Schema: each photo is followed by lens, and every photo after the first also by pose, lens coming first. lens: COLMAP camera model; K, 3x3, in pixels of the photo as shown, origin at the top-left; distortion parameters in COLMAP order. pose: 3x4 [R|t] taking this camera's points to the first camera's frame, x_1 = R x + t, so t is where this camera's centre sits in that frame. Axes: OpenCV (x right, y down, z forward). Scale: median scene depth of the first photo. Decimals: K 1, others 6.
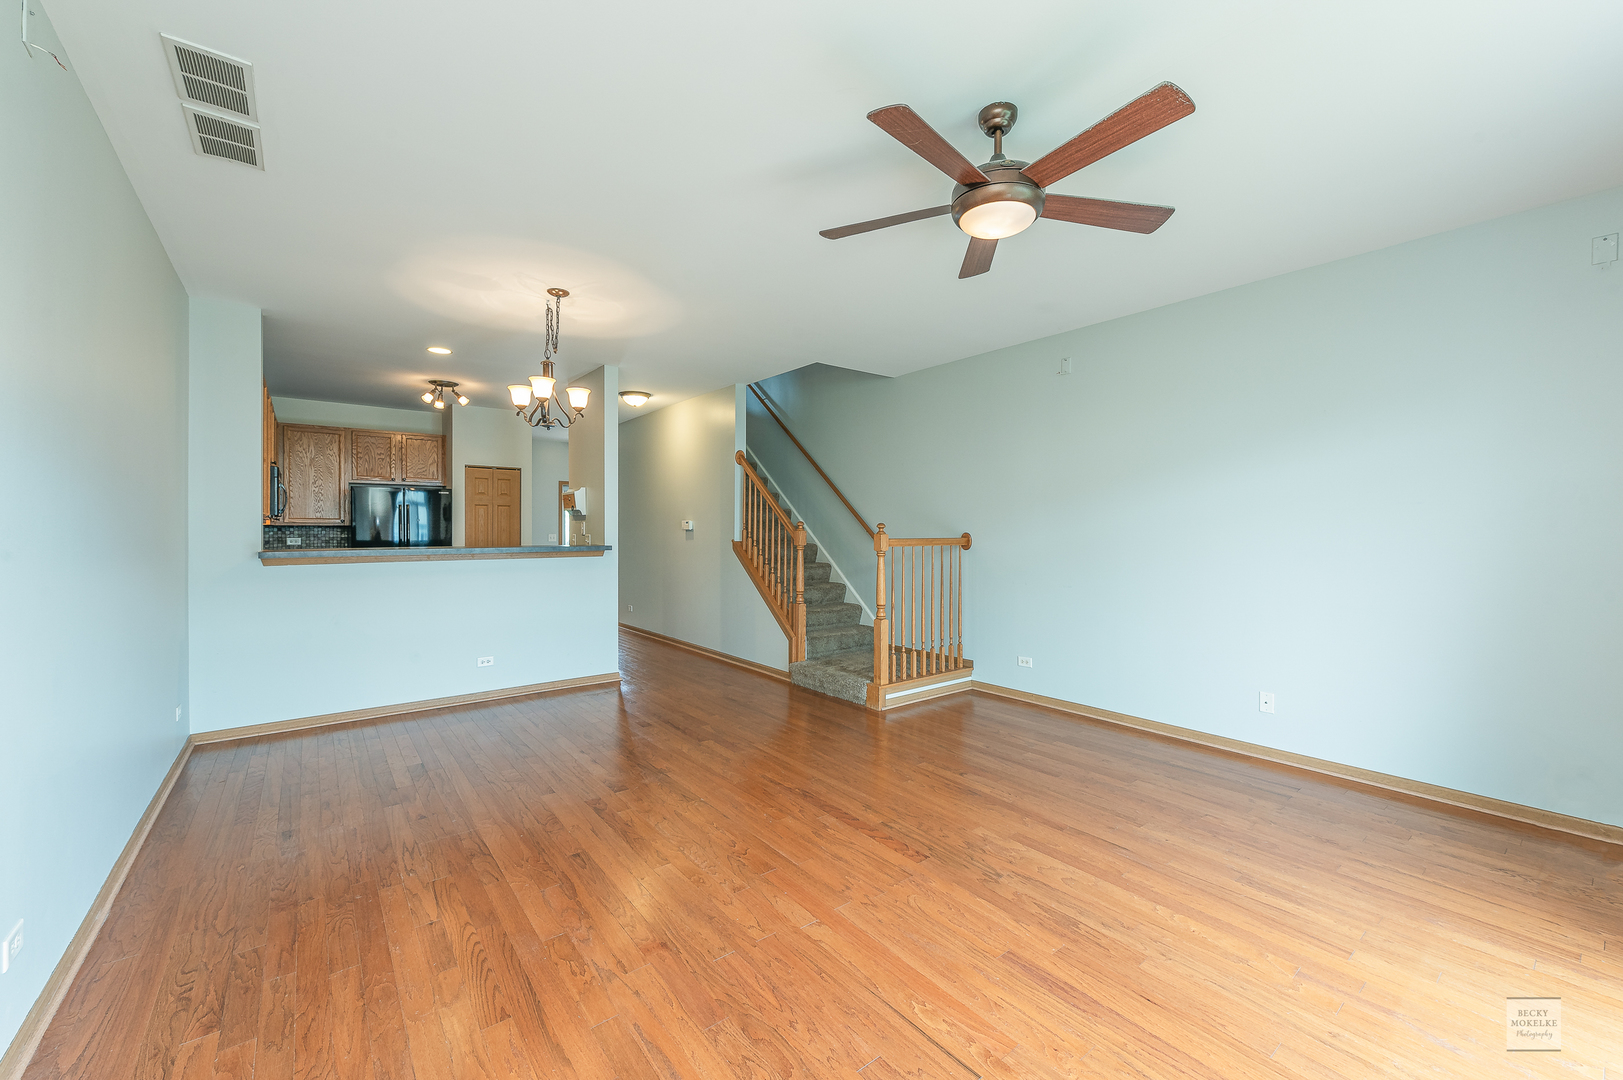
lens RADIAL K [[638.4, 0, 810.2], [0, 638.4, 536.6], [0, 0, 1]] dist [-0.000459, -0.000044]
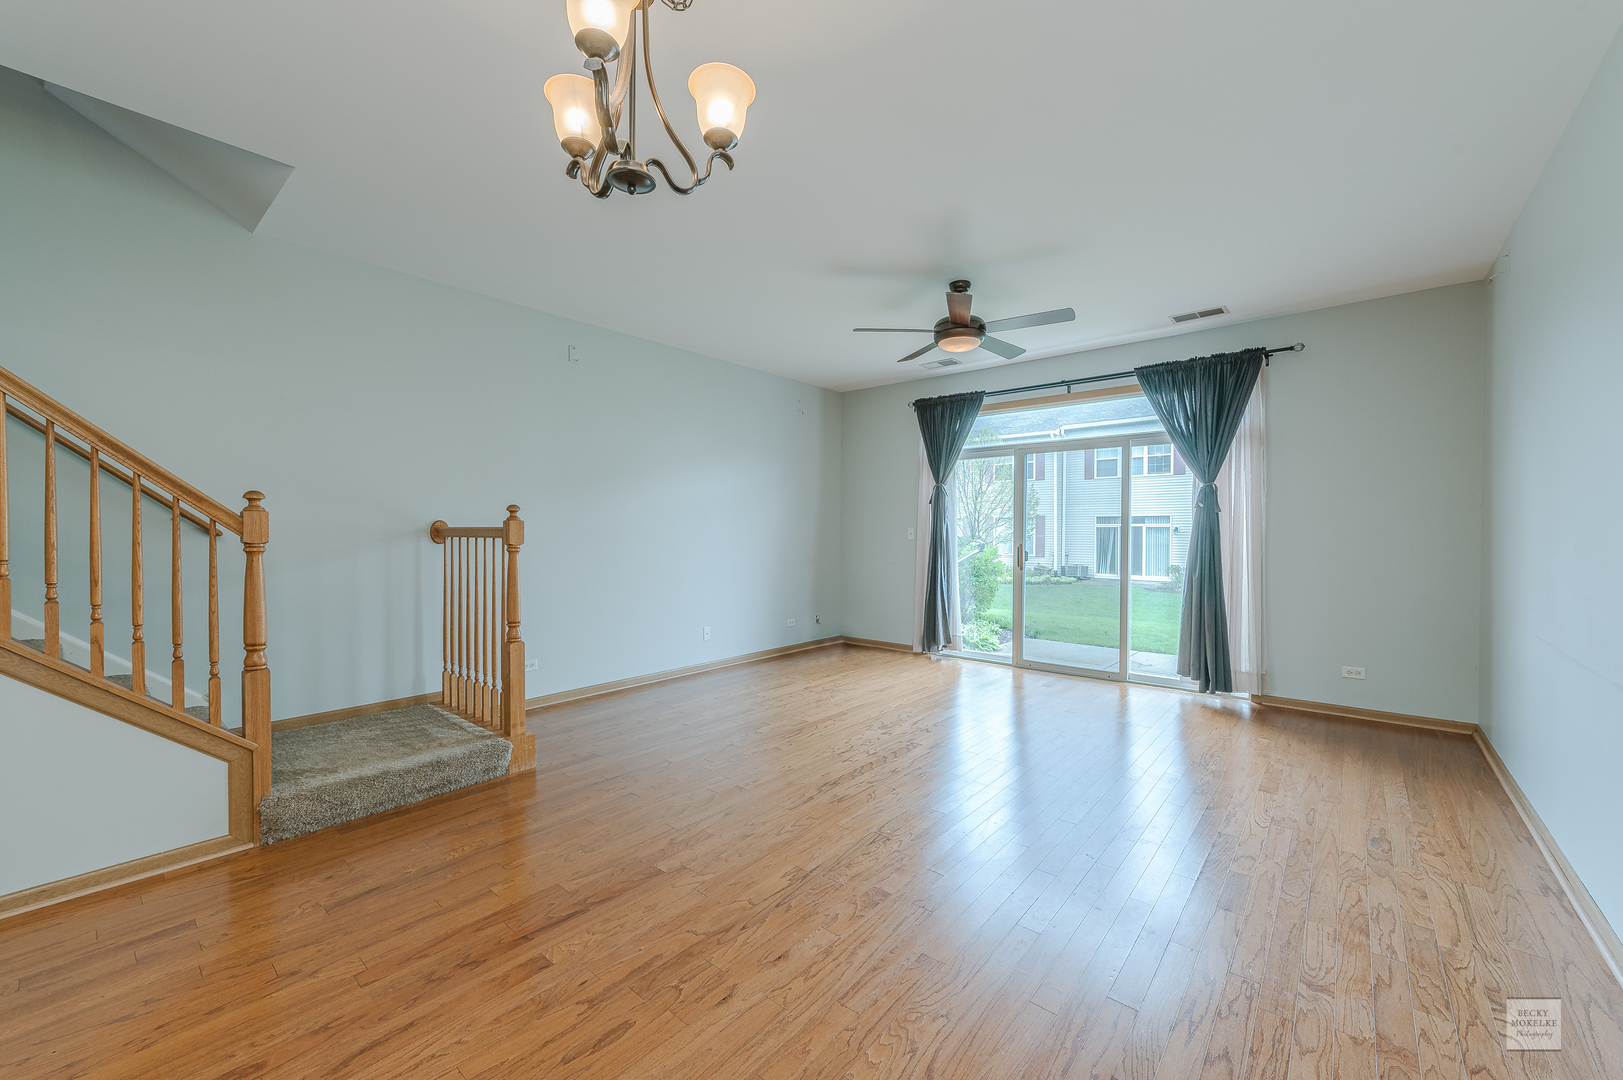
lens RADIAL K [[638.4, 0, 810.4], [0, 638.4, 534.3], [0, 0, 1]] dist [-0.000459, -0.000044]
pose [[-0.210330, -0.008766, 0.977591, -0.795298], [0.004009, 0.999944, 0.009829, 0.005601], [-0.977622, 0.005986, -0.210283, 1.020036]]
